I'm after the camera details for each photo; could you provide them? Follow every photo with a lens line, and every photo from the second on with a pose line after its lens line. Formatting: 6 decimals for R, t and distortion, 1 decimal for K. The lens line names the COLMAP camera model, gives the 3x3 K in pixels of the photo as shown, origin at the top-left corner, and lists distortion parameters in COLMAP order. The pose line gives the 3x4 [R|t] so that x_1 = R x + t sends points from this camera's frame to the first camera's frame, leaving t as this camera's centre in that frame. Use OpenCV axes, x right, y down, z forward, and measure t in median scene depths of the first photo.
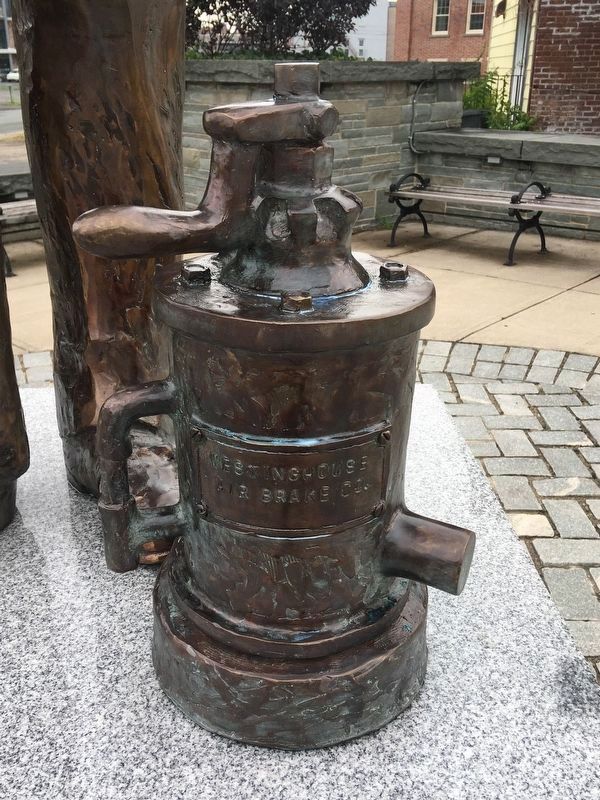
lens RADIAL K [[752.9, 0, 300.0], [0, 752.9, 400.0], [0, 0, 1]] dist [0.121478, -0.285473]
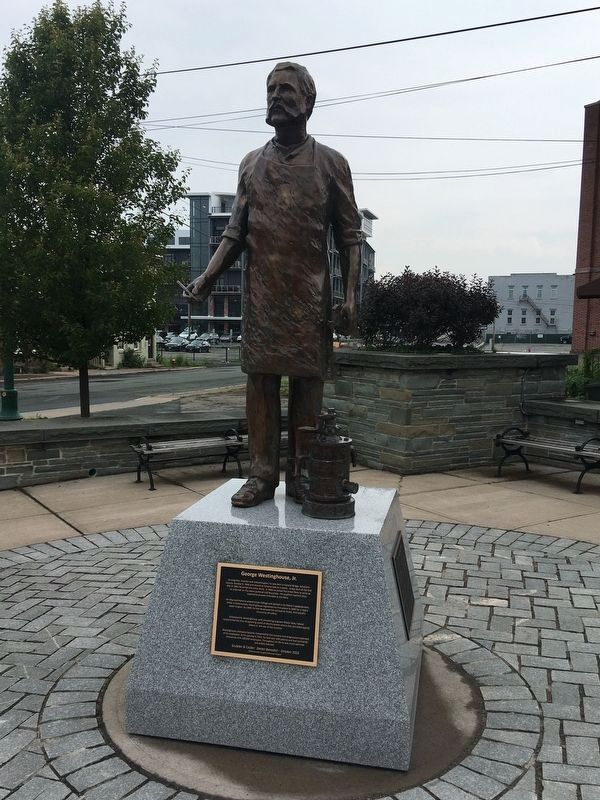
lens RADIAL K [[752.9, 0, 300.0], [0, 752.9, 400.0], [0, 0, 1]] dist [0.121478, -0.285473]
pose [[0.967184, 0.036510, -0.251440, 0.112502], [-0.113086, 0.948053, -0.297334, 0.121682], [0.227523, 0.316011, 0.921070, -0.421178]]
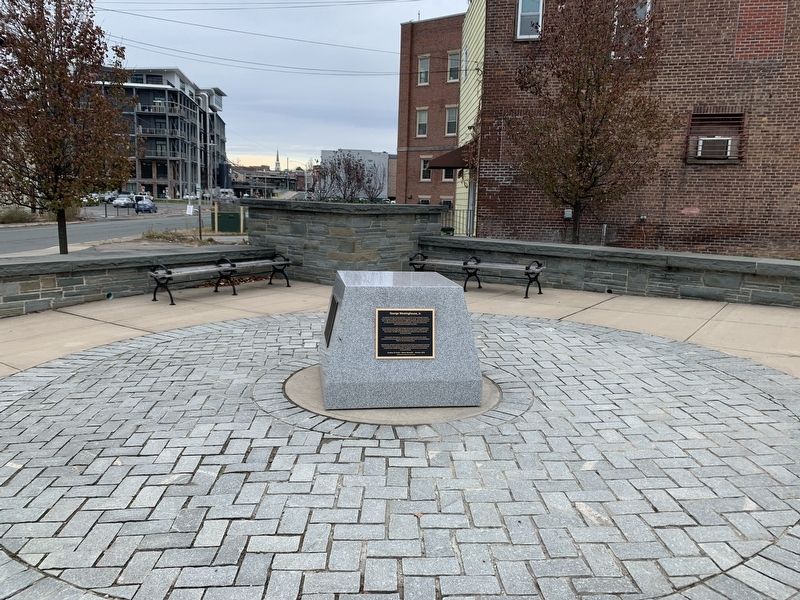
lens RADIAL K [[624.4, 0, 400.0], [0, 624.4, 300.0], [0, 0, 1]] dist [0.002578, -0.008954]
pose [[0.991336, 0.008774, 0.131058, -0.135228], [0.023332, 0.970137, -0.241431, 0.250275], [-0.129262, 0.242398, 0.961527, -0.647651]]
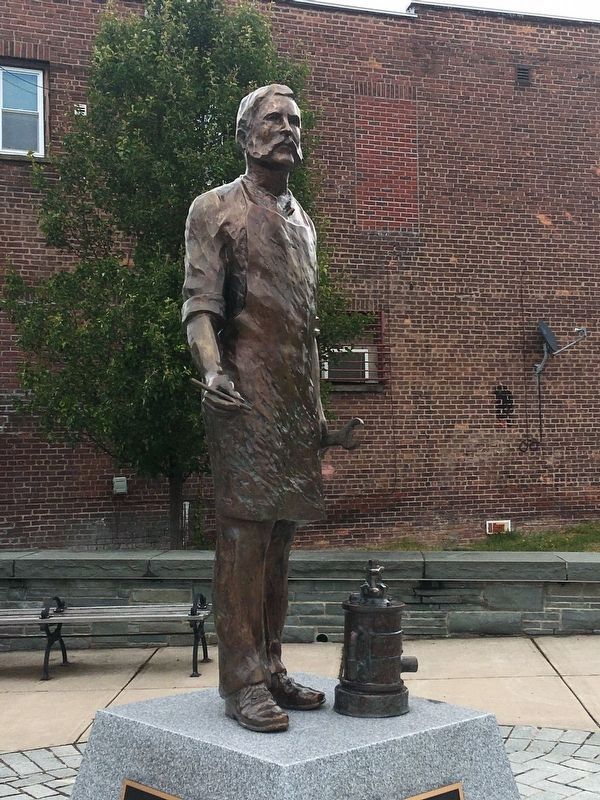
lens RADIAL K [[1137.0, 0, 300.0], [0, 1137.0, 400.0], [0, 0, 1]] dist [0.034048, 0.062079]
pose [[0.748069, 0.028552, 0.663006, -0.422274], [0.264751, 0.903284, -0.337617, 0.076835], [-0.608523, 0.428092, 0.668160, -0.321968]]
